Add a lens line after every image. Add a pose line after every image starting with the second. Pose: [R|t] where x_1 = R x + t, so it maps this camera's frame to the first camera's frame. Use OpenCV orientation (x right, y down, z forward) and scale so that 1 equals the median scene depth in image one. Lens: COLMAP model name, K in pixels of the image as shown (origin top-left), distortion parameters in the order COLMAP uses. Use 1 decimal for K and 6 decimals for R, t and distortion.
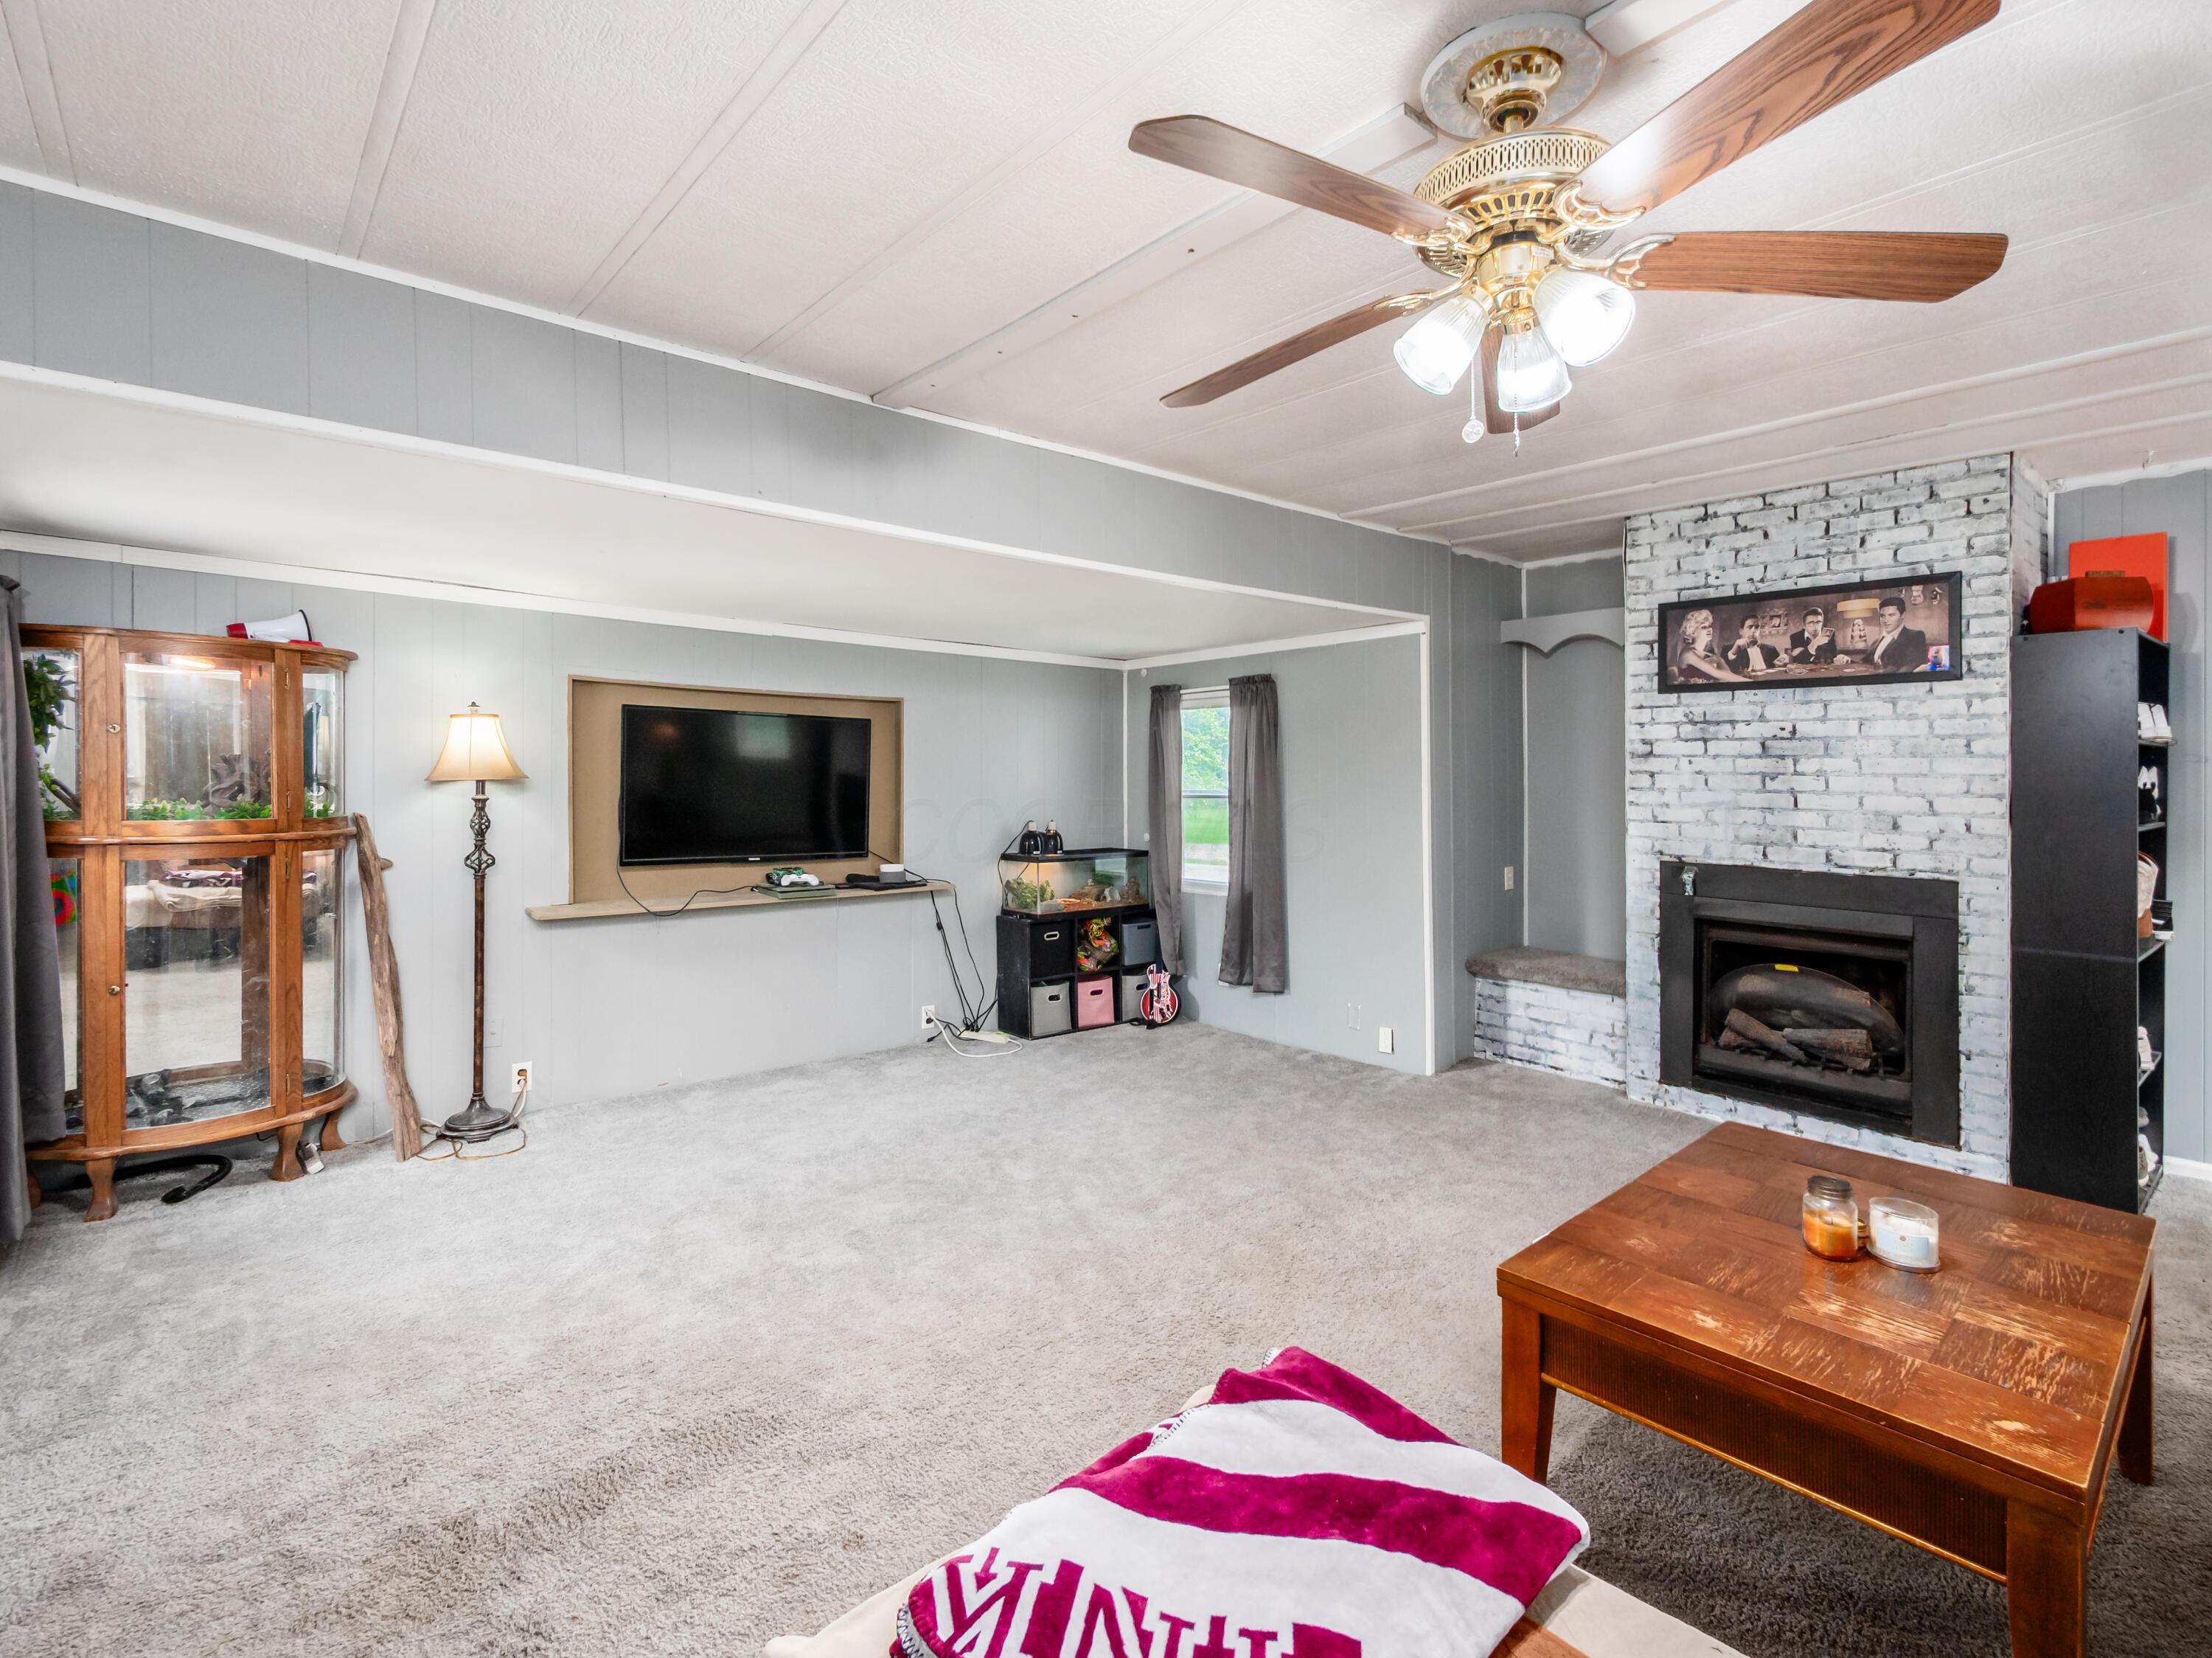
lens RADIAL K [[1040.1, 0, 1114.8], [0, 1040.1, 731.4], [0, 0, 1]] dist [-0.017578, 0.006067]
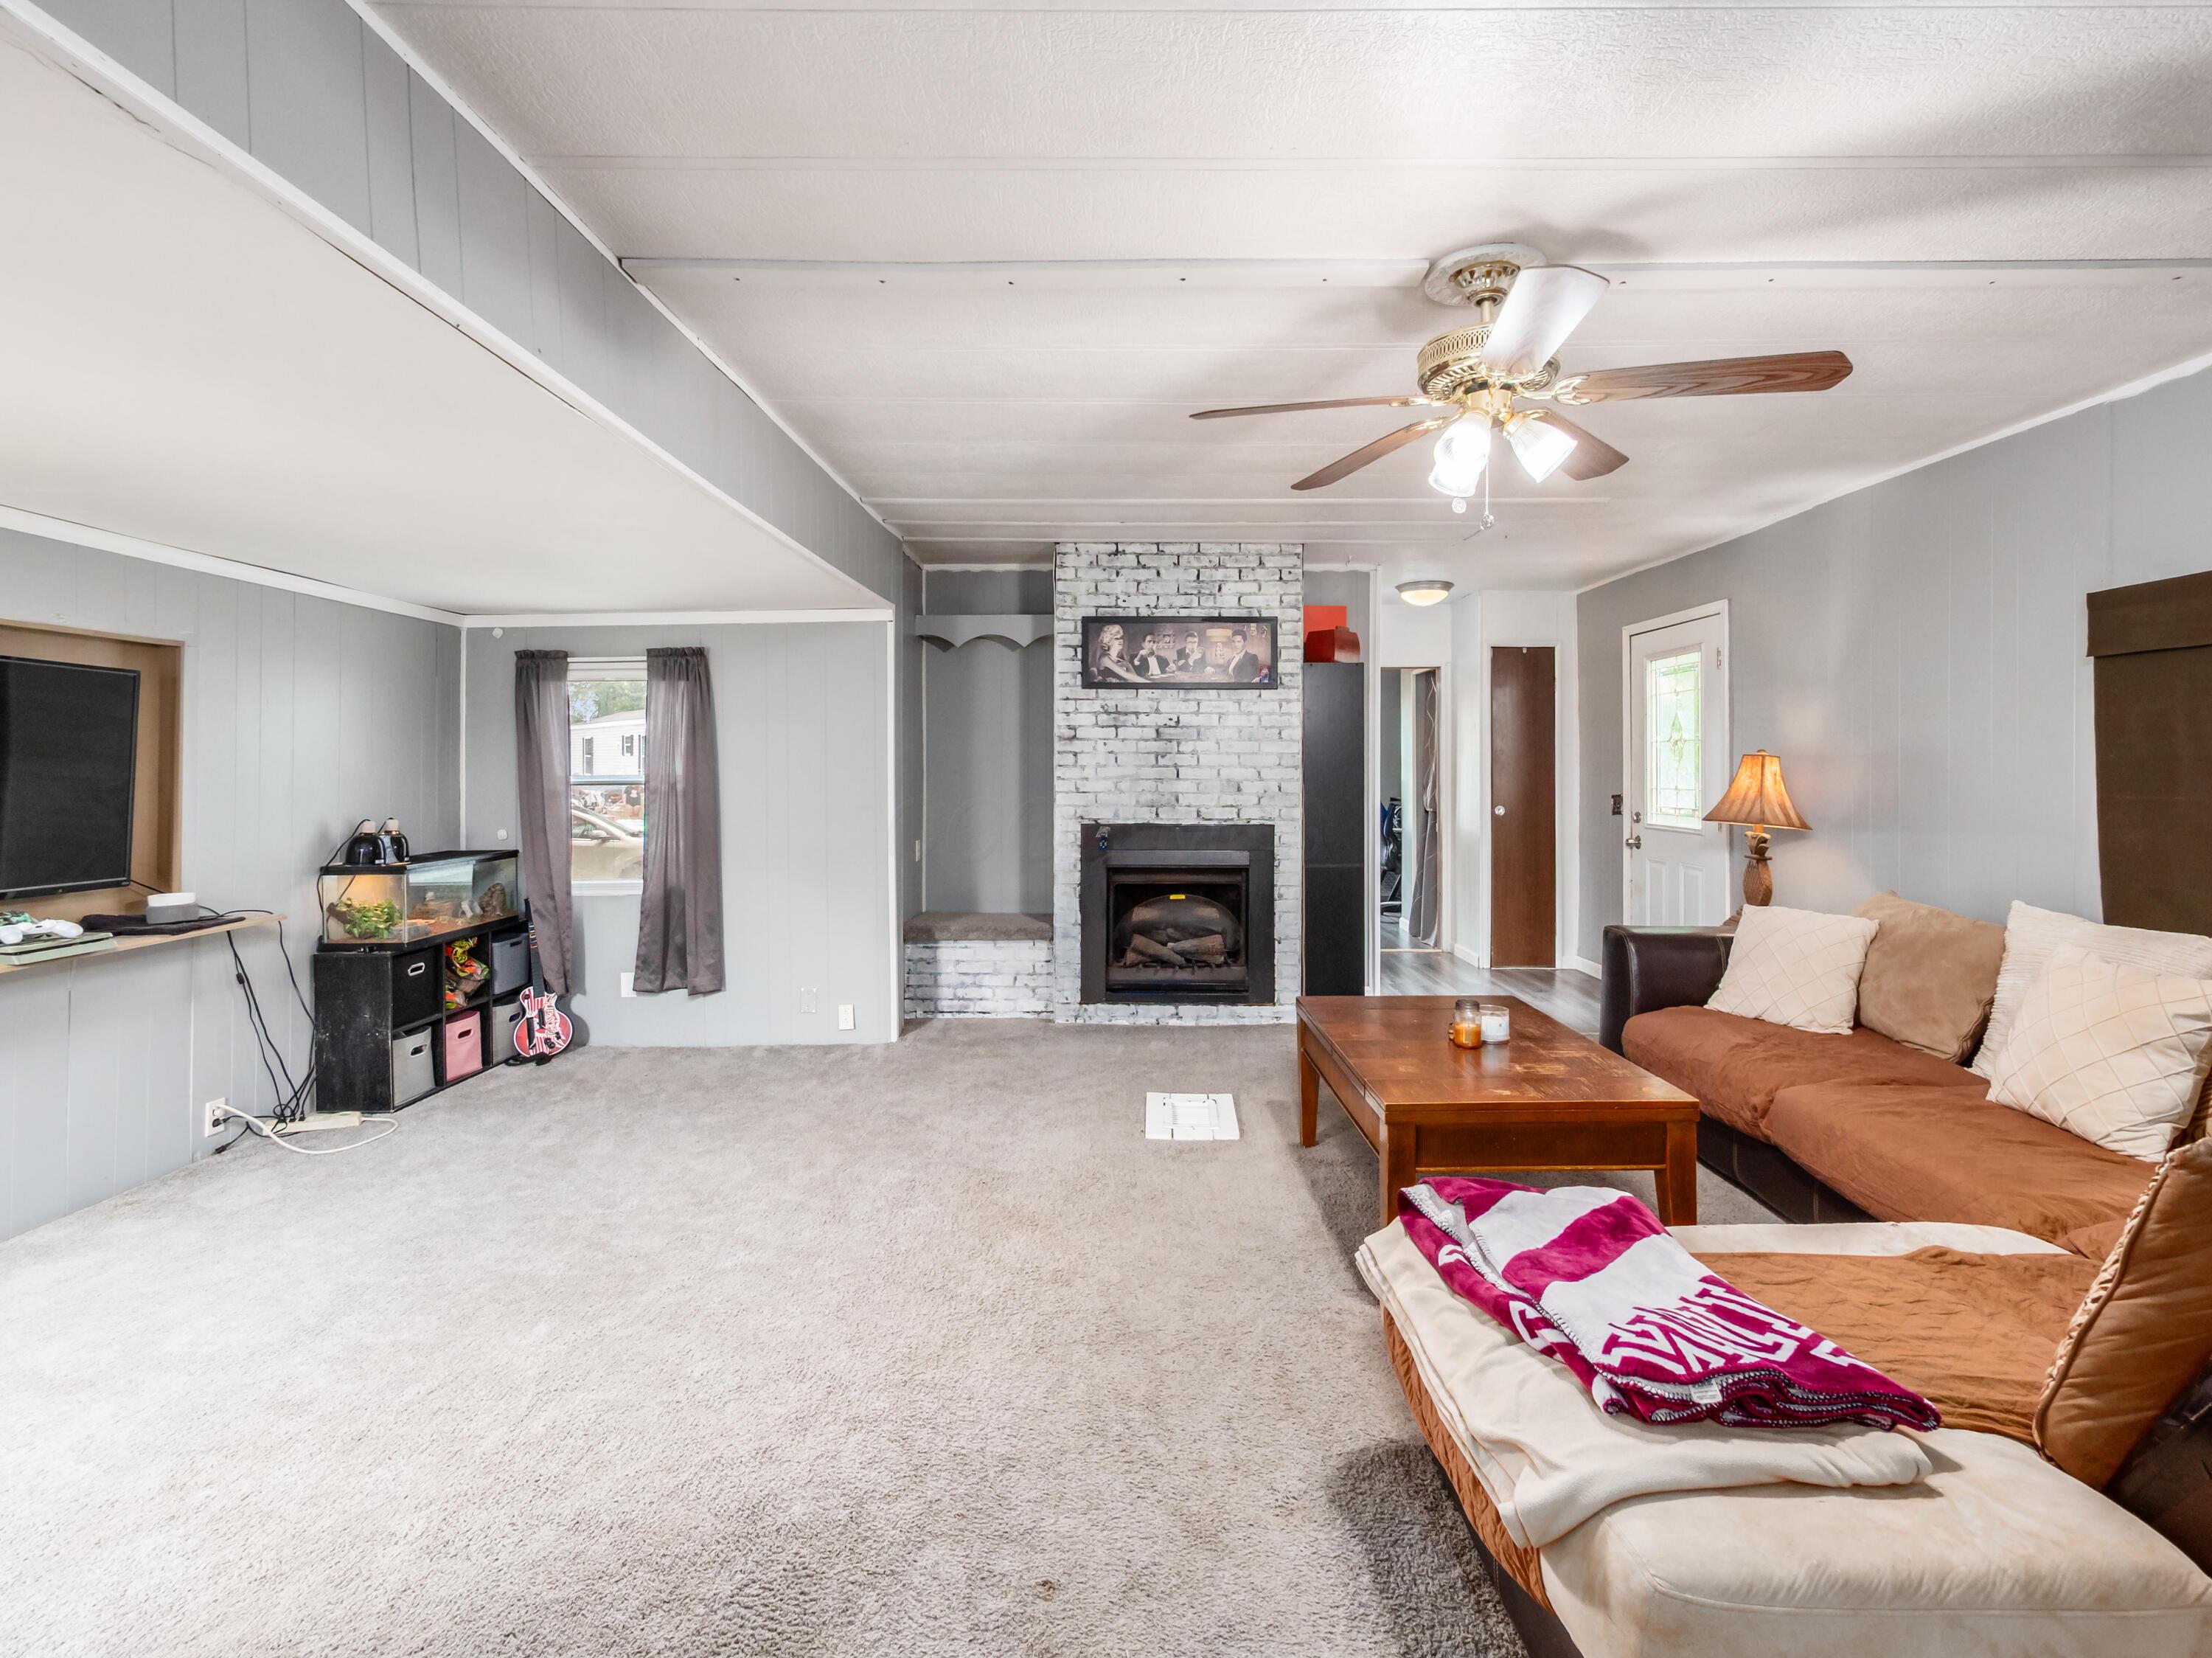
lens RADIAL K [[1040.1, 0, 1111.3], [0, 1040.1, 704.9], [0, 0, 1]] dist [-0.017578, 0.006067]
pose [[0.659797, 0.034725, 0.750641, -0.385977], [-0.023764, 0.999396, -0.025345, 0.013560], [-0.751068, -0.001116, 0.660224, 0.152734]]
